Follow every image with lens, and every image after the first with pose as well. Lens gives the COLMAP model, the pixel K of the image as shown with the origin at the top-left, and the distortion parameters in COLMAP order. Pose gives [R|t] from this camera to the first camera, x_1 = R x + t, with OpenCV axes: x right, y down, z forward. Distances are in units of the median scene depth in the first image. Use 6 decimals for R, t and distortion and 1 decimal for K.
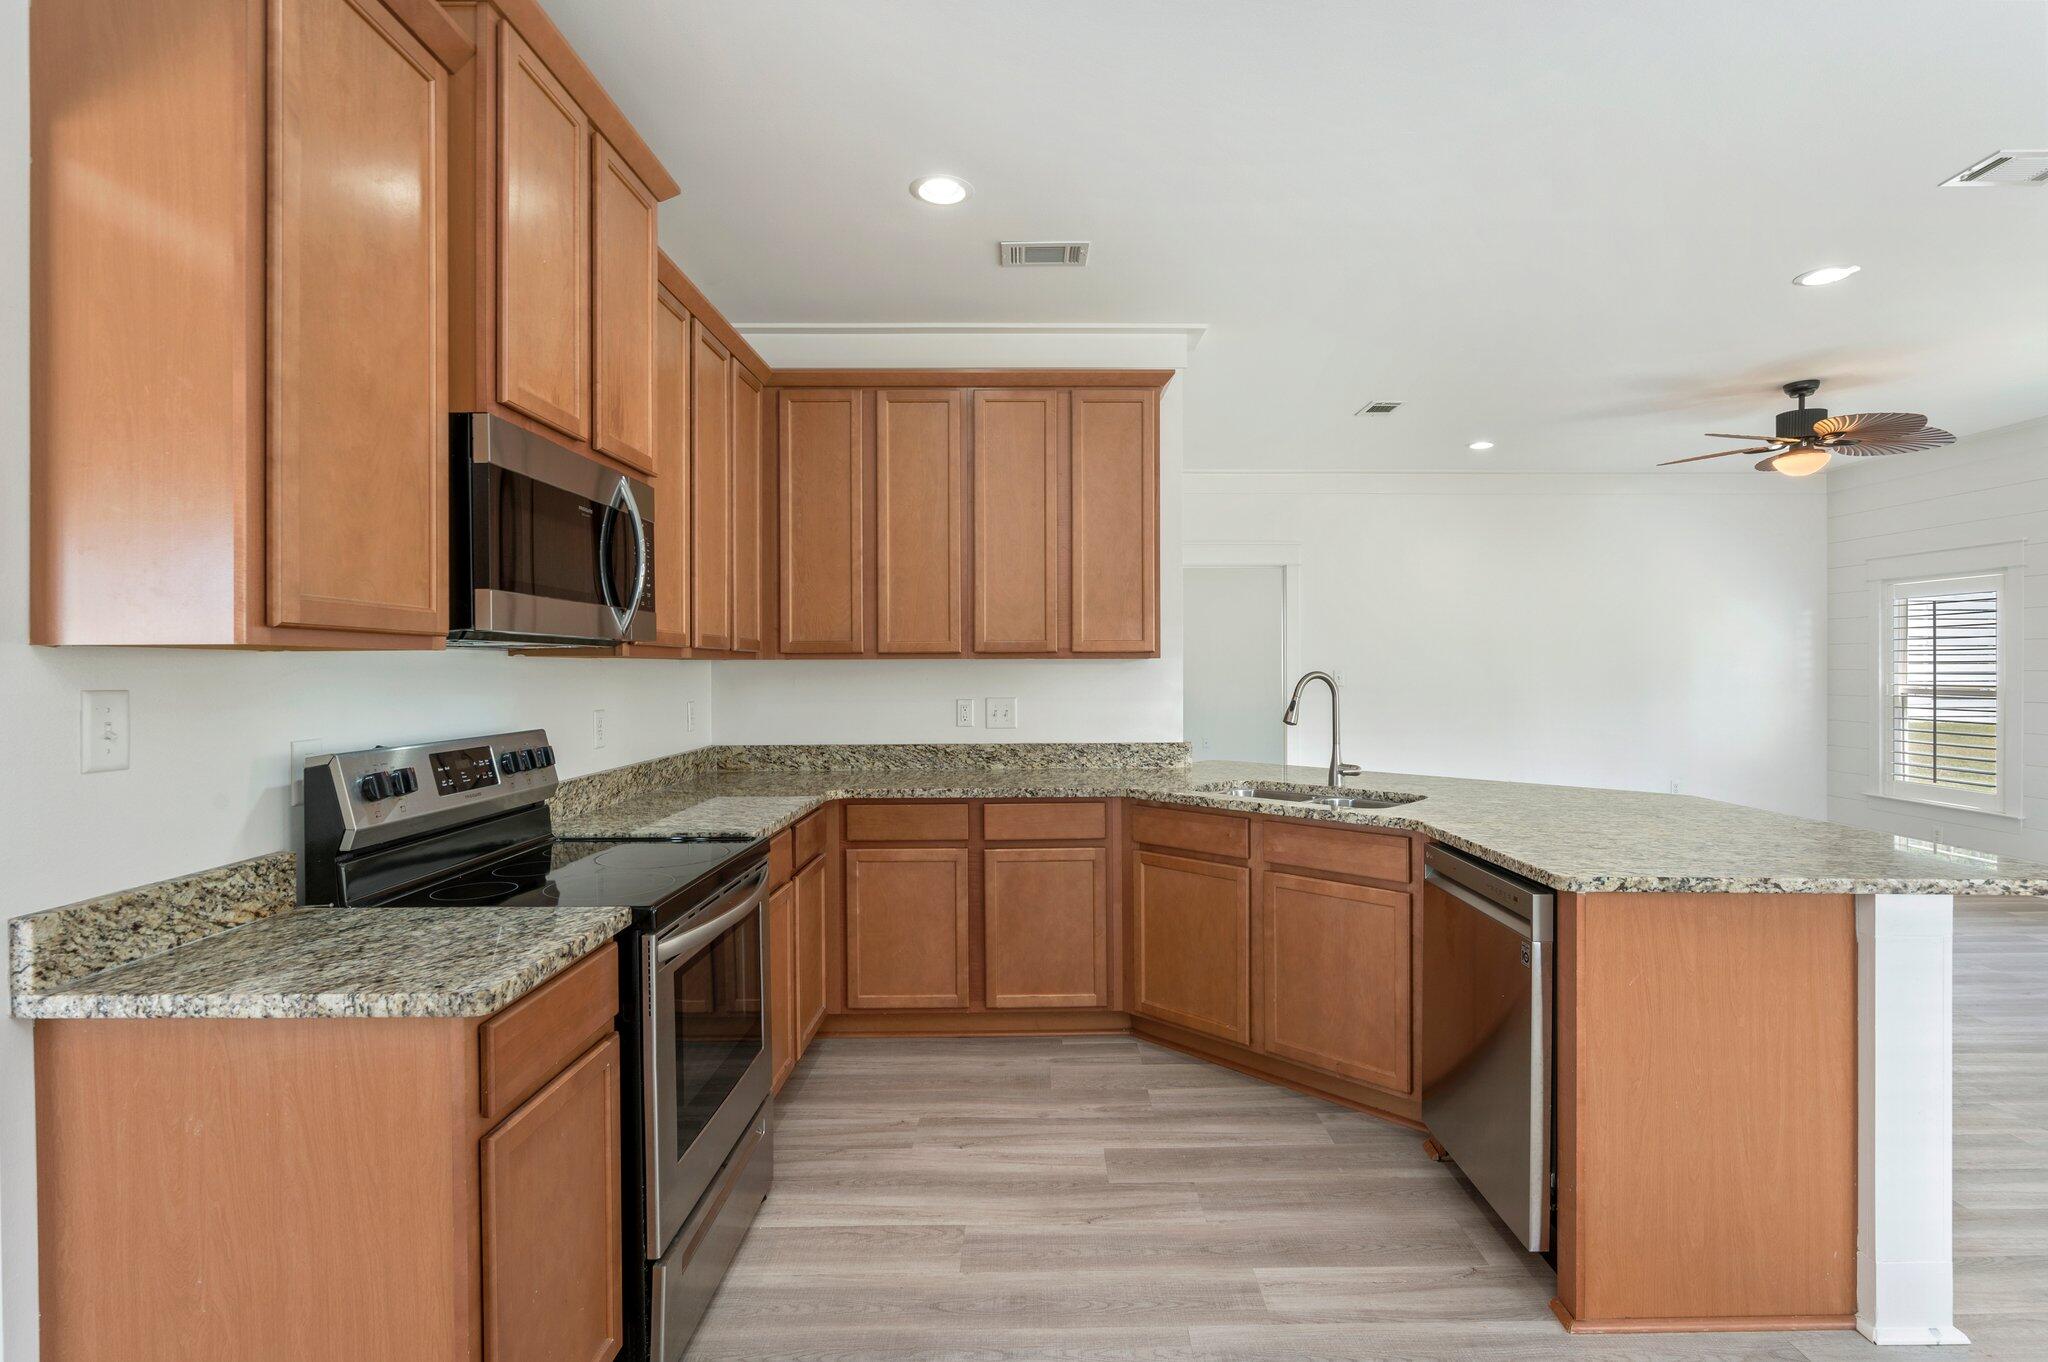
lens RADIAL K [[976.9, 0, 1031.2], [0, 976.9, 667.5], [0, 0, 1]] dist [-0.000599, -0.000142]
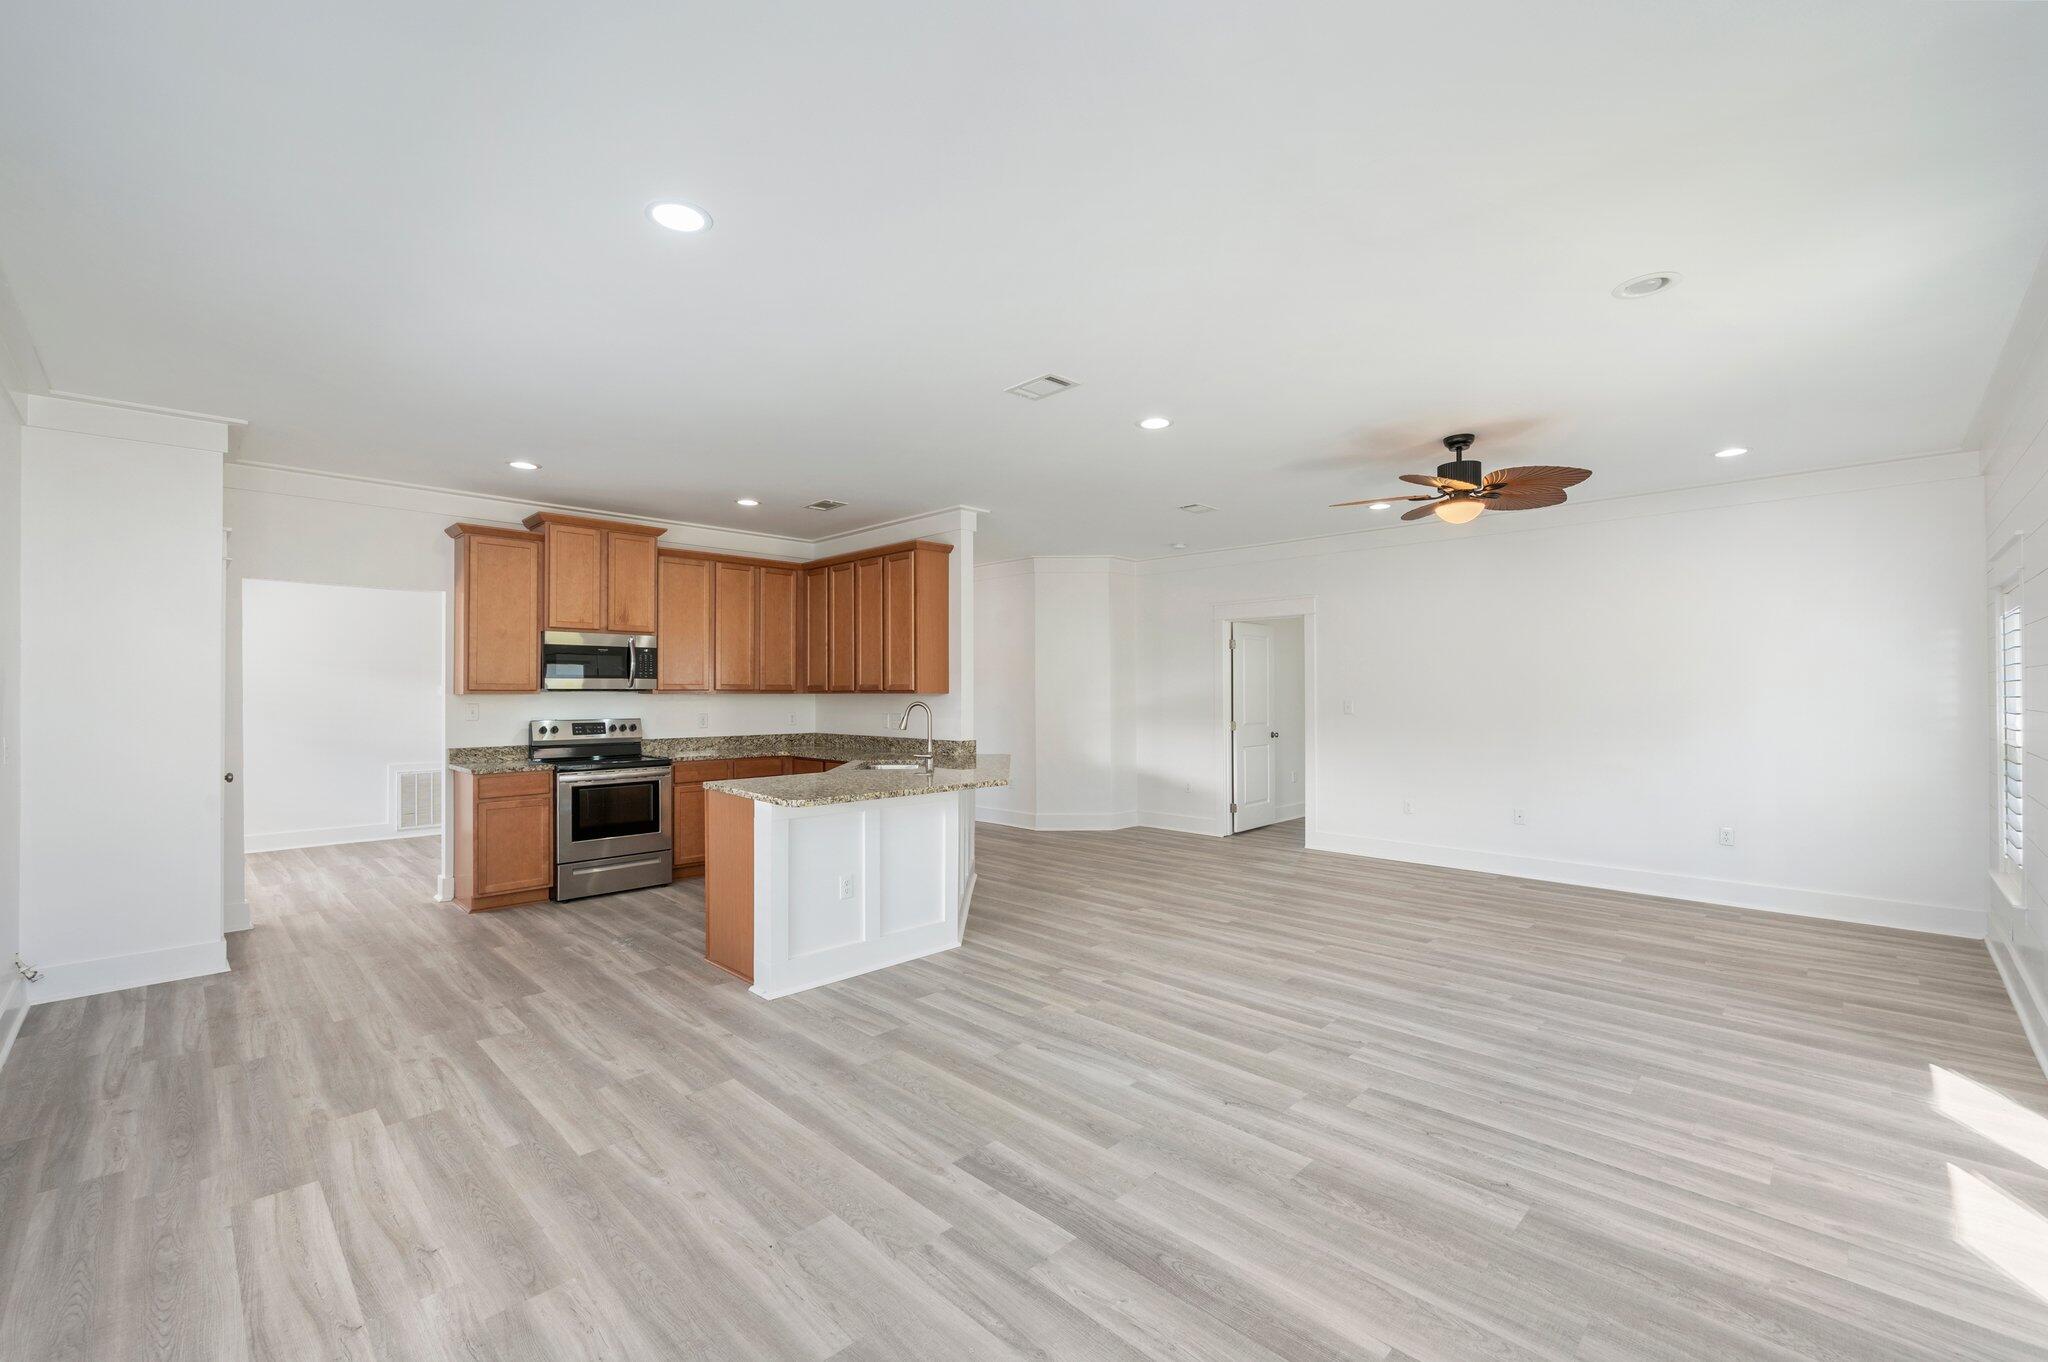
lens RADIAL K [[839.7, 0, 1024.0], [0, 839.7, 681.0], [0, 0, 1]] dist [0.000418, -0.000045]
pose [[0.700423, -0.004955, -0.713711, 1.262958], [-0.000417, 0.999973, -0.007352, -0.019630], [0.713728, 0.005447, 0.700402, 0.020407]]
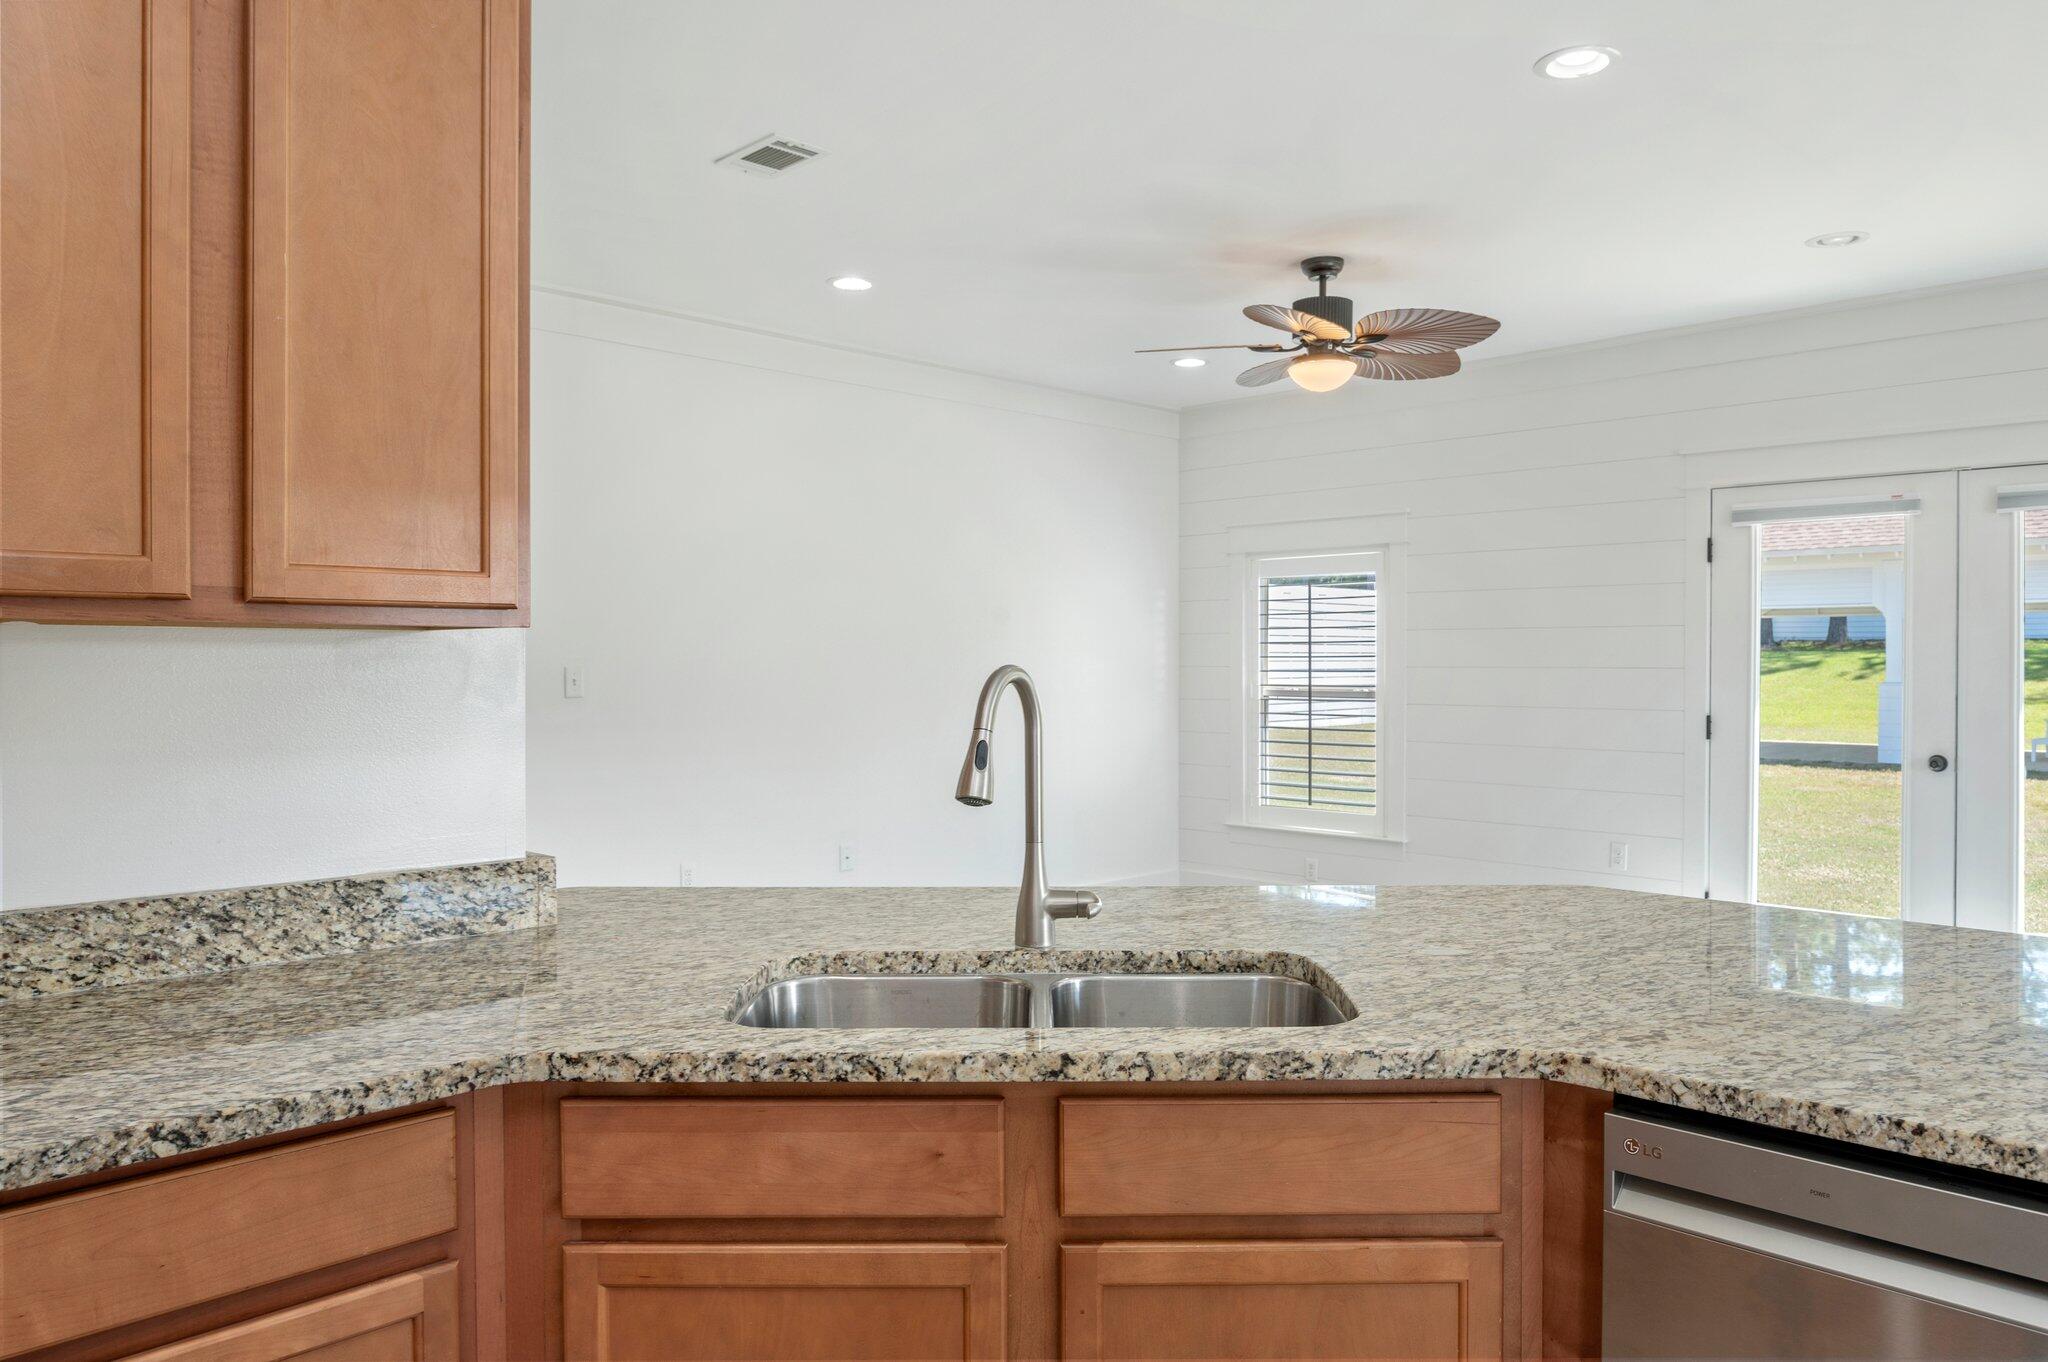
lens RADIAL K [[1399.8, 0, 1038.7], [0, 1399.8, 673.1], [0, 0, 1]] dist [0.001123, -0.001514]
pose [[0.706547, -0.003292, 0.707658, -0.084151], [0.000381, 0.999991, 0.004272, 0.004235], [-0.707666, -0.002749, 0.706542, 0.487746]]
